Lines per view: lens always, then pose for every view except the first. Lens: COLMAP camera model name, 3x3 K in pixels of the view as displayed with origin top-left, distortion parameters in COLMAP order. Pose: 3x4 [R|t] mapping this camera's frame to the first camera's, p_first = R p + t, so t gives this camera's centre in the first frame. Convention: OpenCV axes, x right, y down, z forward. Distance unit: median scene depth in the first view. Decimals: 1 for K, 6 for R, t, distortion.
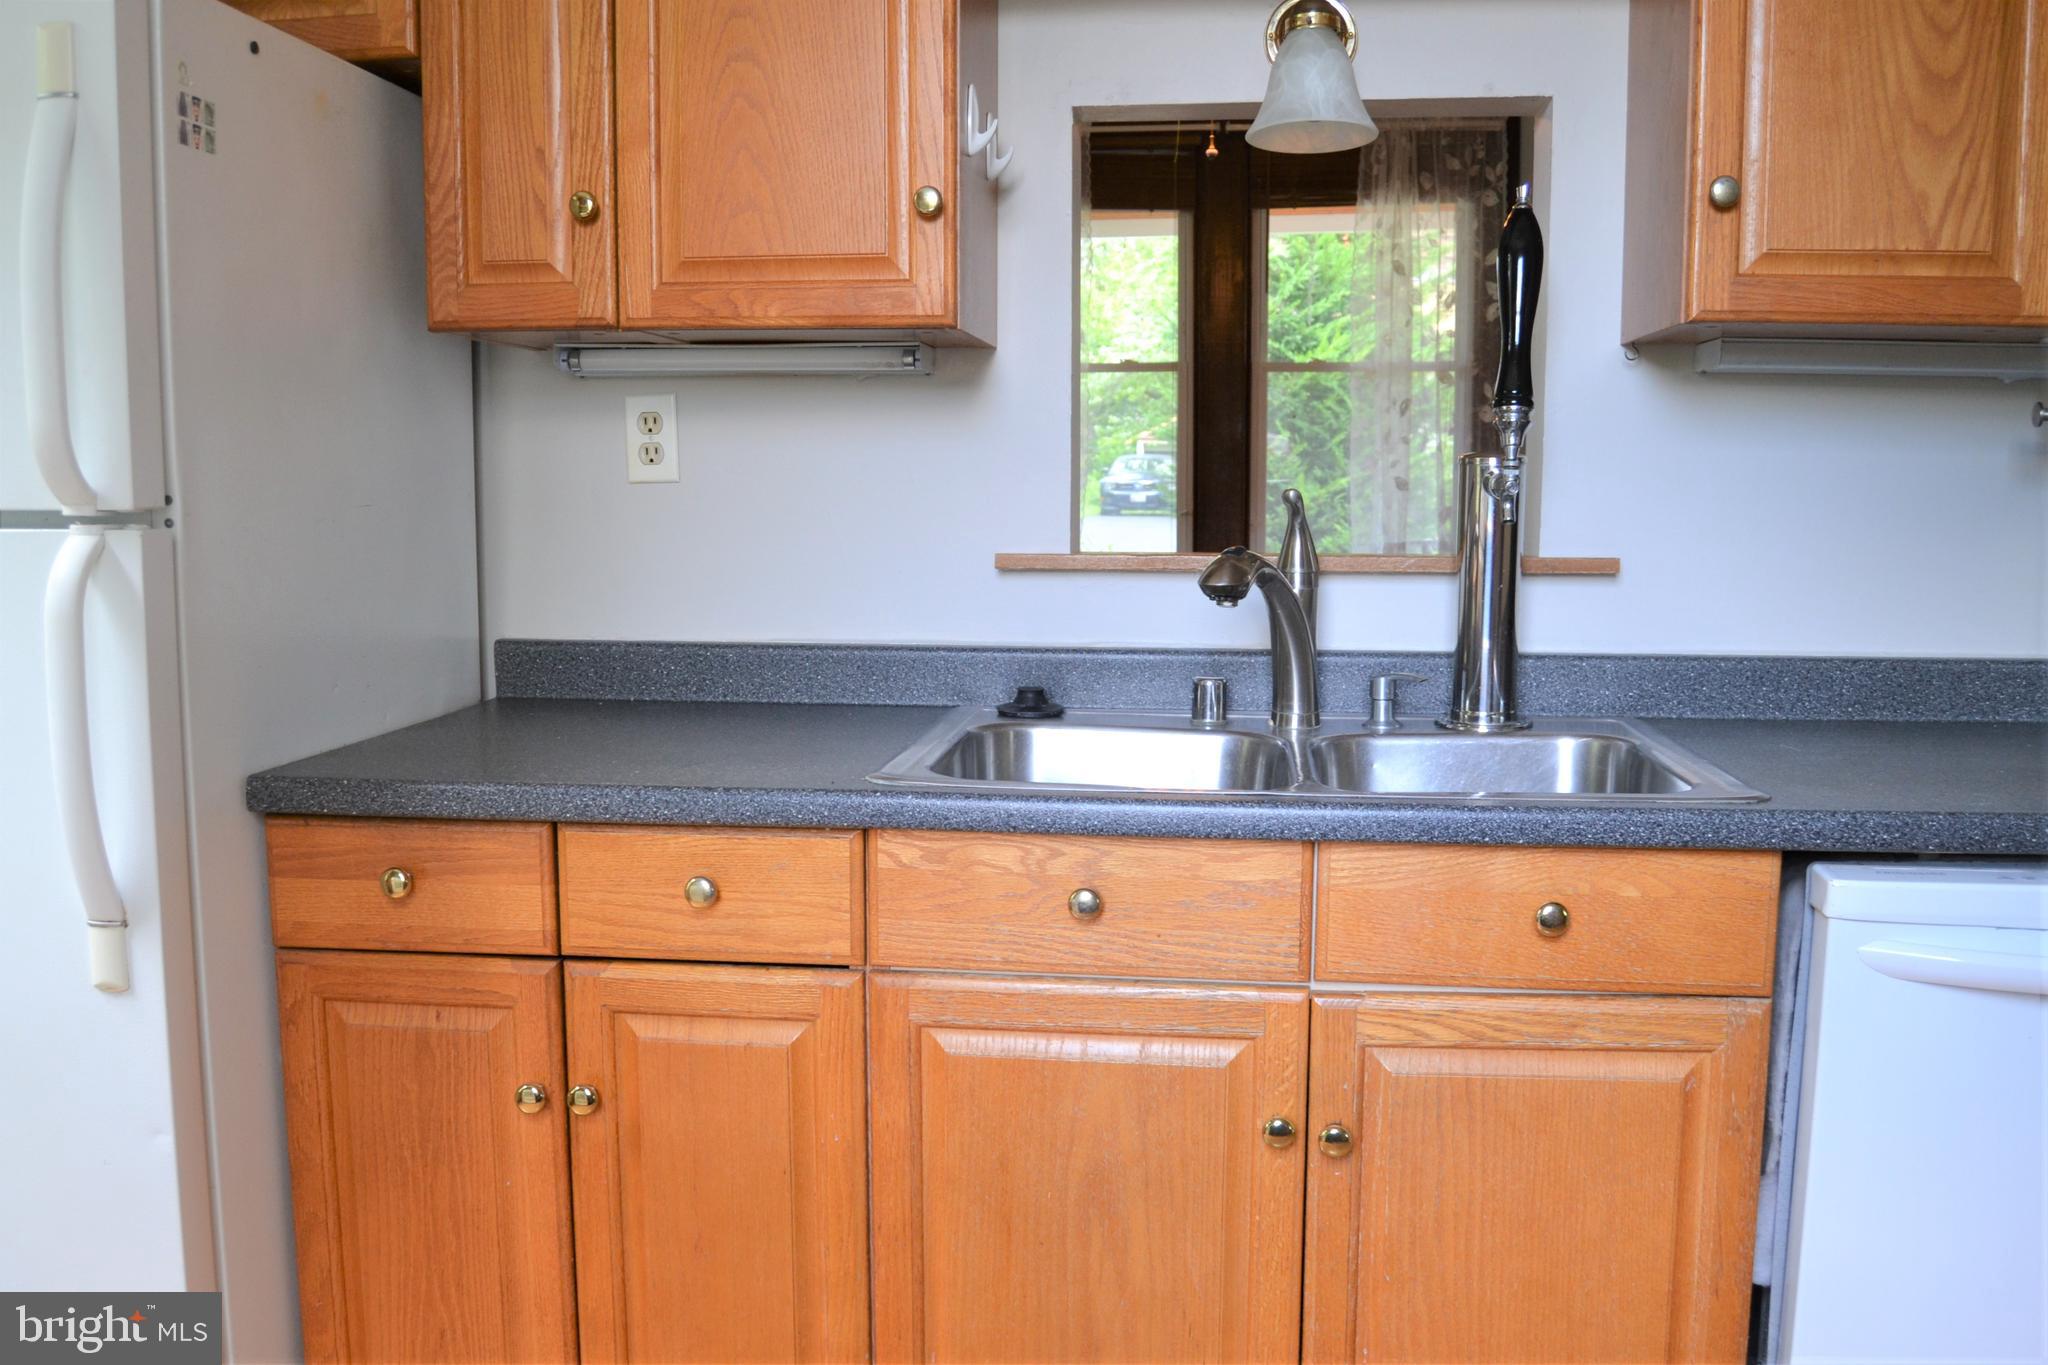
lens RADIAL K [[1676.6, 0, 1018.6], [0, 1676.6, 688.1], [0, 0, 1]] dist [-0.095004, 0.037535]
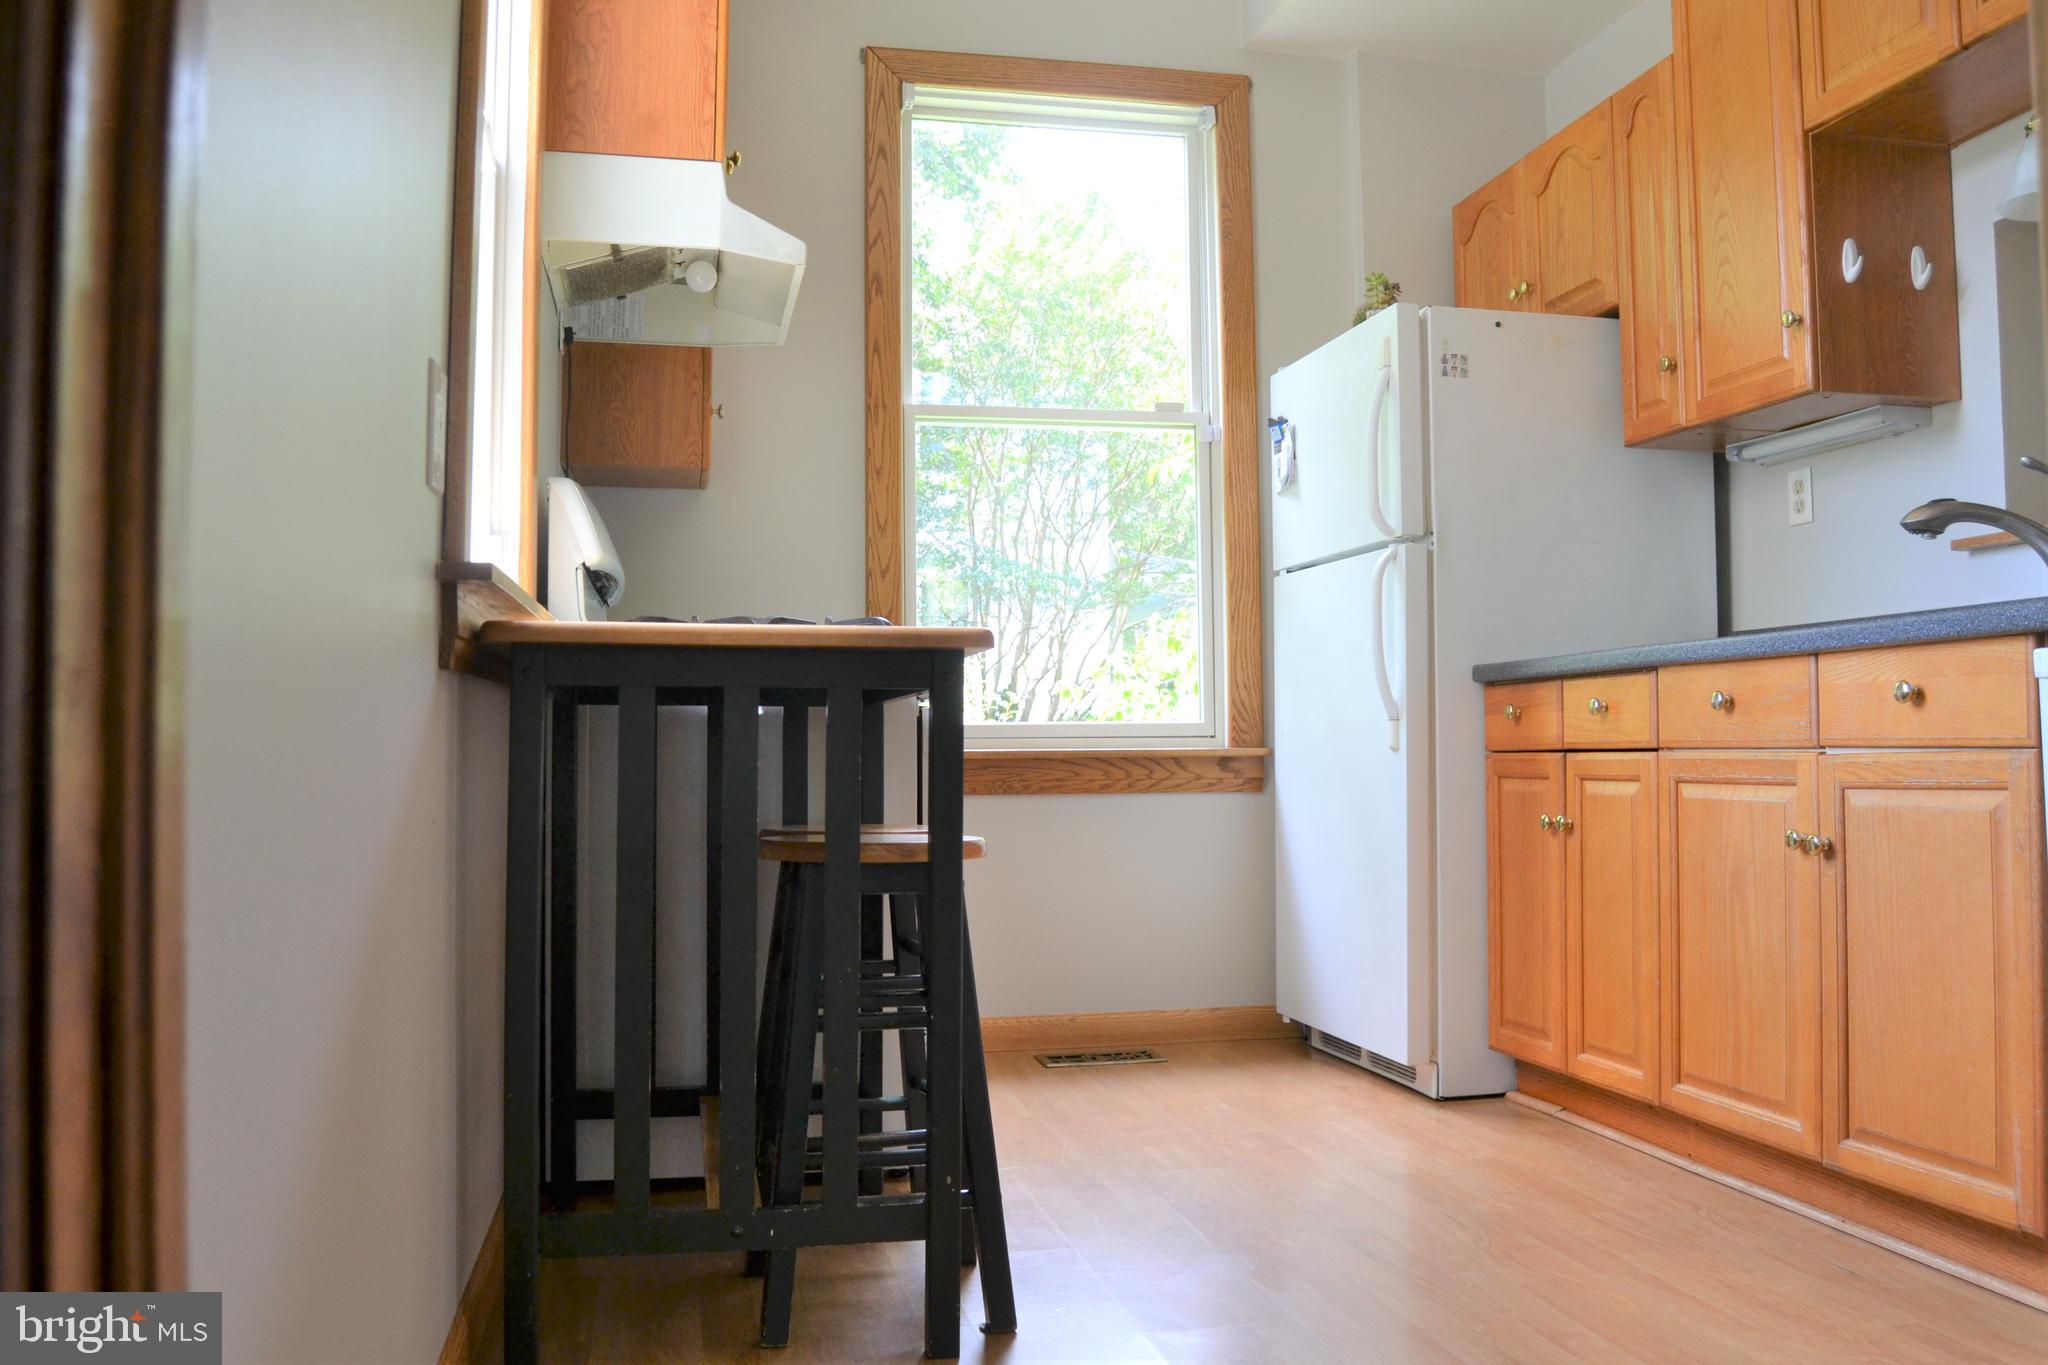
lens RADIAL K [[1676.6, 0, 1027.5], [0, 1676.6, 679.0], [0, 0, 1]] dist [-0.095004, 0.037535]
pose [[0.339814, -0.040250, -0.939631, 1.399238], [-0.110772, 0.990417, -0.082485, 0.325545], [0.933946, 0.132114, 0.332099, -0.240884]]
